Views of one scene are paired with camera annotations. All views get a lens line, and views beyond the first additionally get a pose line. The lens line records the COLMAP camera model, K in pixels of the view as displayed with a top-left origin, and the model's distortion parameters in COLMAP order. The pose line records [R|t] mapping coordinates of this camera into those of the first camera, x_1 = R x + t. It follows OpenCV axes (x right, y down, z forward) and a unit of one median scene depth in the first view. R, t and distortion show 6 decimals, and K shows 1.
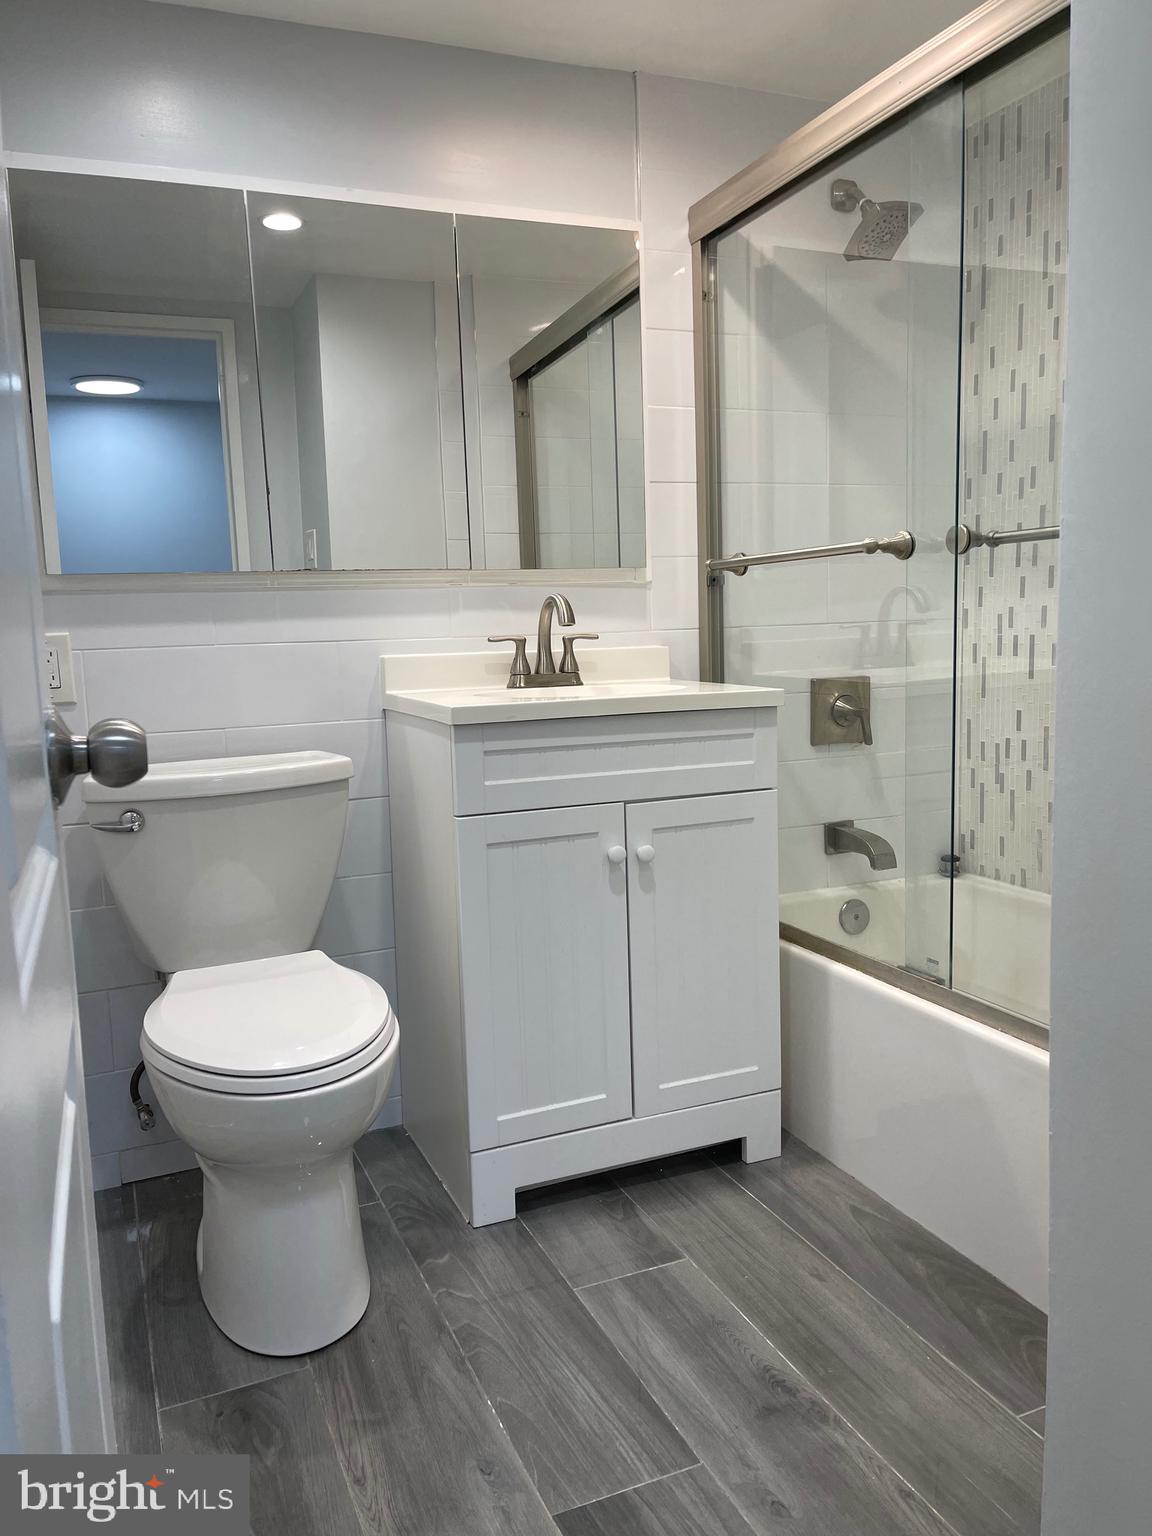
lens RADIAL K [[1163.5, 0, 561.5], [0, 1163.5, 764.1], [0, 0, 1]] dist [0.114624, -0.093208]
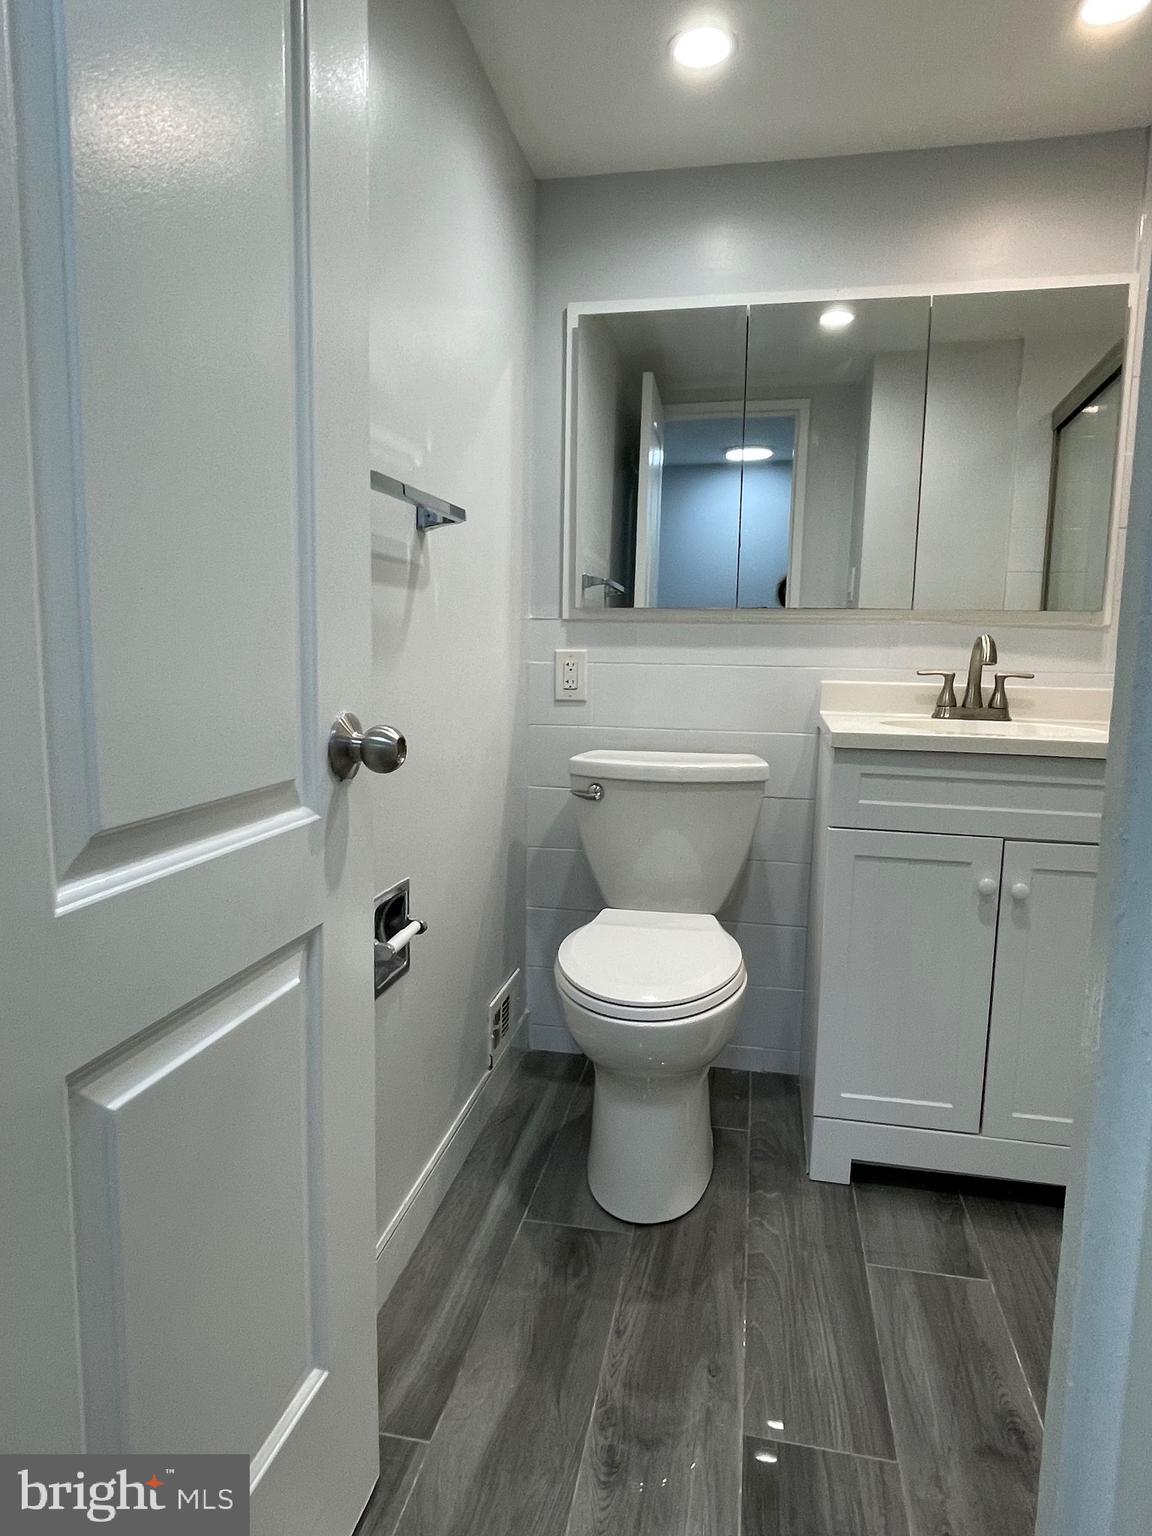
lens RADIAL K [[947.7, 0, 569.2], [0, 947.7, 756.3], [0, 0, 1]] dist [0.004654, 0.003541]
pose [[0.829931, 0.115668, -0.545743, 0.162319], [-0.111751, 0.992911, 0.040500, -0.027076], [0.546558, 0.027375, 0.836974, 0.067052]]
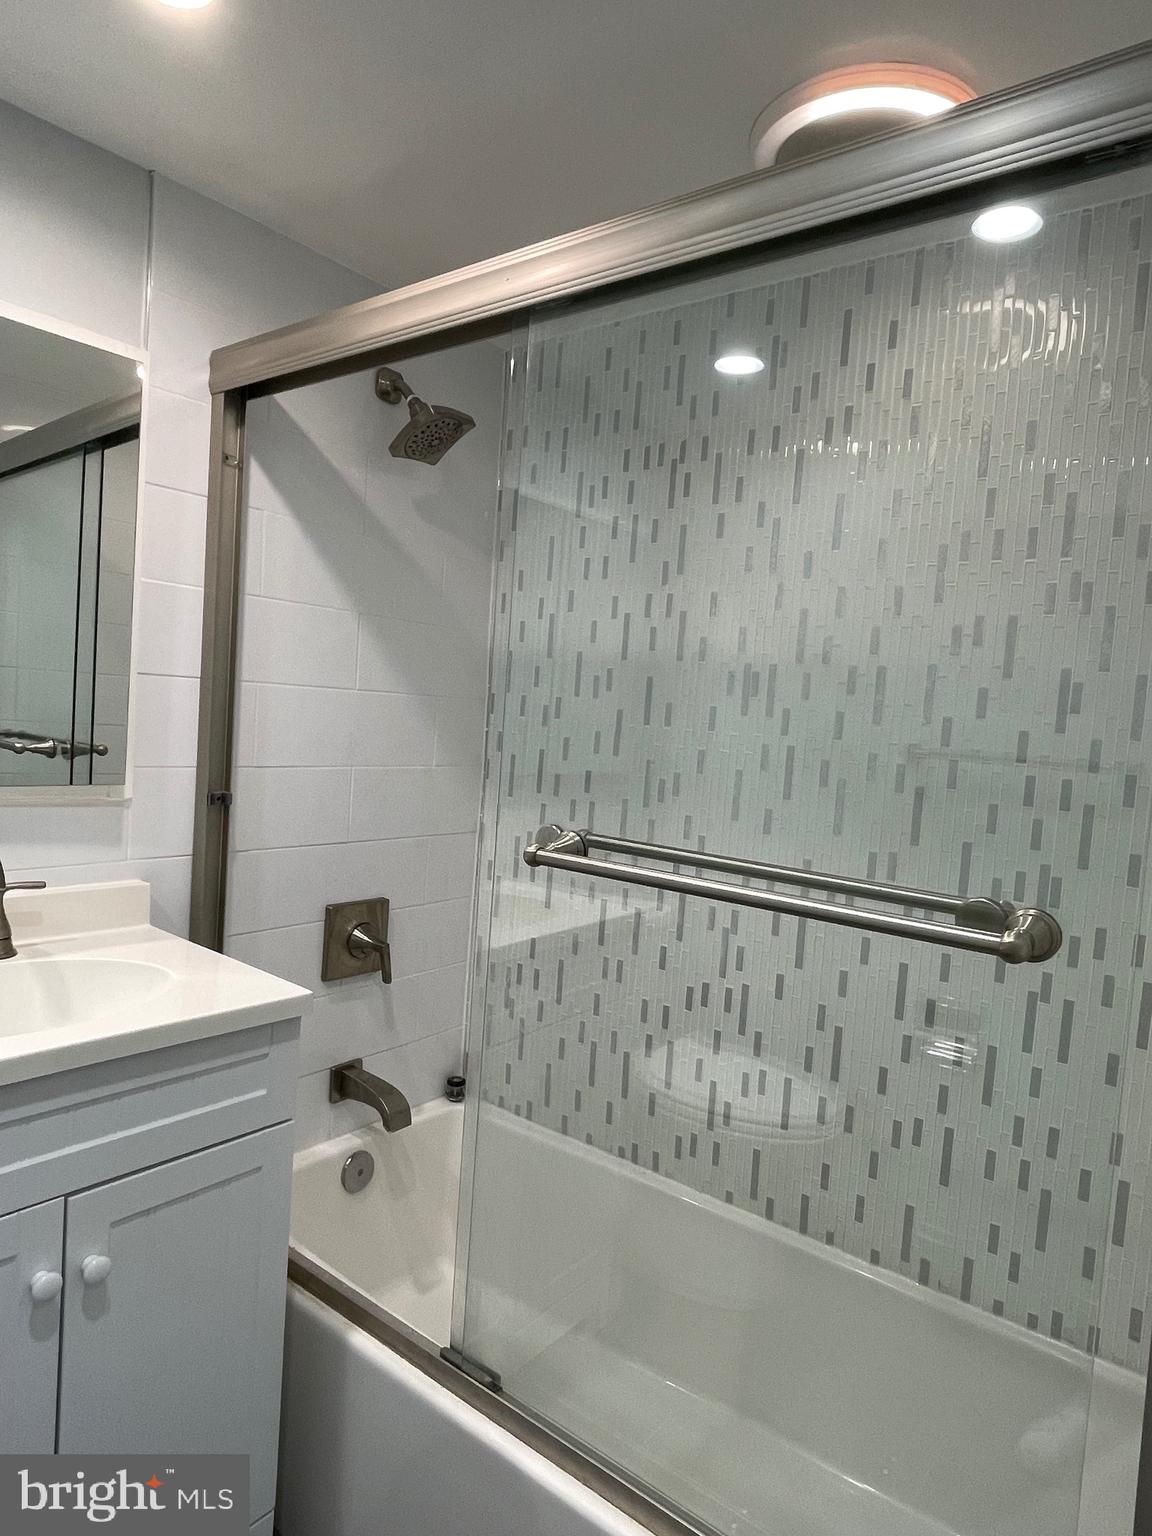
lens RADIAL K [[965.8, 0, 576.0], [0, 965.8, 768.0], [0, 0, 1]] dist [-0.020288, -0.000166]
pose [[0.868887, 0.064658, 0.490769, 0.021336], [-0.036251, 0.997082, -0.067183, -0.156982], [-0.493680, 0.040583, 0.868696, 0.336221]]
